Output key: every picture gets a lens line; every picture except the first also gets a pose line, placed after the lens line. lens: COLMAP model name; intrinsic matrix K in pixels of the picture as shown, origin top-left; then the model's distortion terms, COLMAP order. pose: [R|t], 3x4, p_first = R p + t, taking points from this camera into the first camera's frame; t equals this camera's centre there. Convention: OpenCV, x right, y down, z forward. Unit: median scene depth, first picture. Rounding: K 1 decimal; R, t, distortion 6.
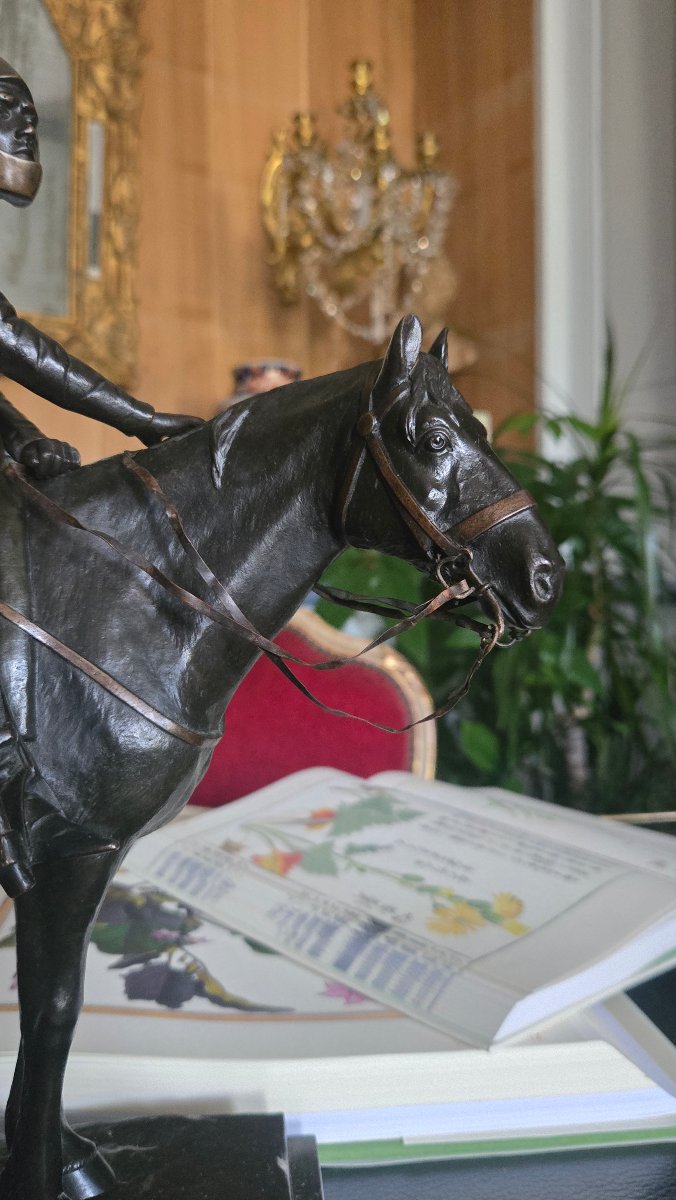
lens RADIAL K [[959.4, 0, 350.7], [0, 959.4, 585.2], [0, 0, 1]] dist [0.041492, -0.047993]
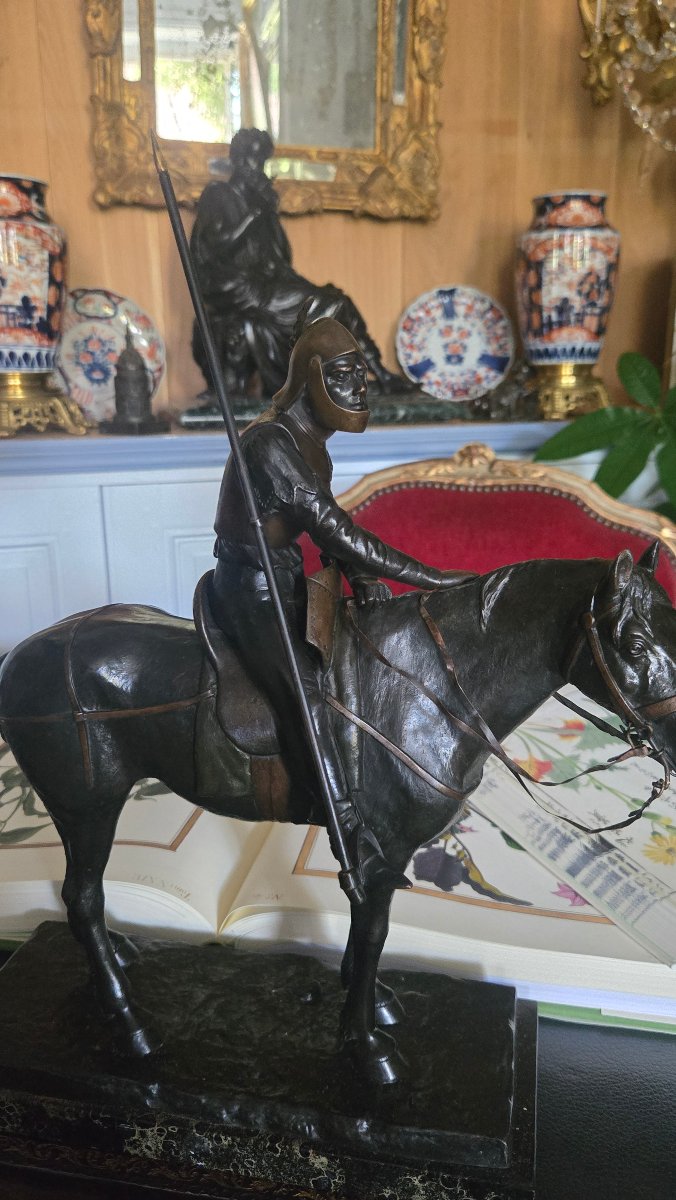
lens RADIAL K [[959.4, 0, 334.4], [0, 959.4, 602.9], [0, 0, 1]] dist [0.041492, -0.047993]
pose [[0.950257, 0.082709, -0.300284, 0.050019], [0.000165, 0.963964, 0.266031, -0.334652], [0.311466, -0.252847, 0.916001, -0.243043]]
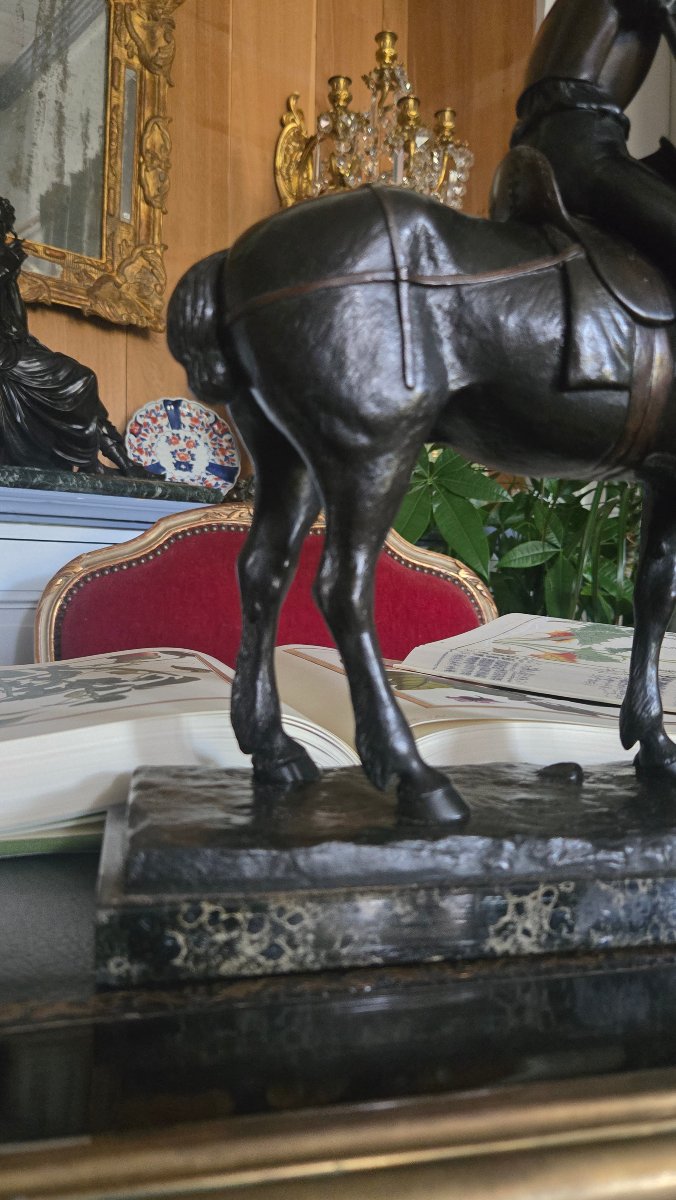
lens RADIAL K [[959.4, 0, 337.3], [0, 959.4, 588.7], [0, 0, 1]] dist [0.041492, -0.047993]
pose [[0.992205, 0.022054, 0.122647, -0.614493], [-0.021404, 0.999749, -0.006617, 0.274604], [-0.122762, 0.003940, 0.992428, -0.141642]]
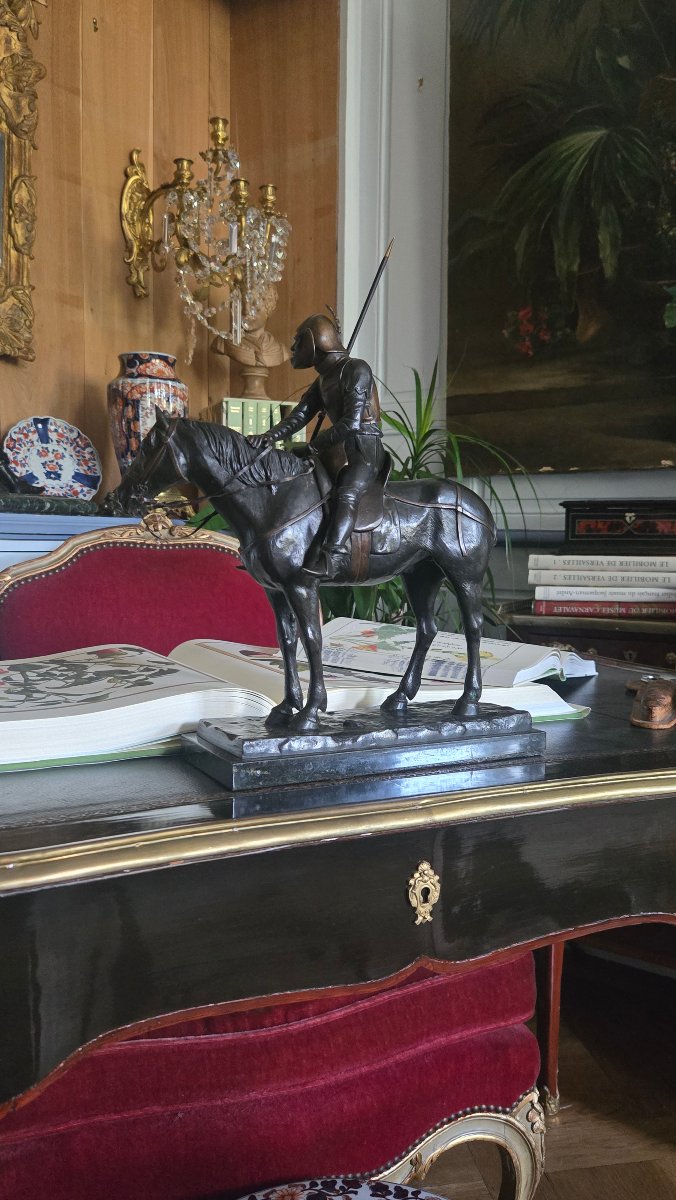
lens RADIAL K [[959.4, 0, 359.9], [0, 959.4, 596.8], [0, 0, 1]] dist [0.041492, -0.047993]
pose [[0.936805, -0.000725, 0.349852, -1.015569], [-0.016471, 0.998798, 0.046174, 0.107355], [-0.349464, -0.049019, 0.935667, -1.119996]]
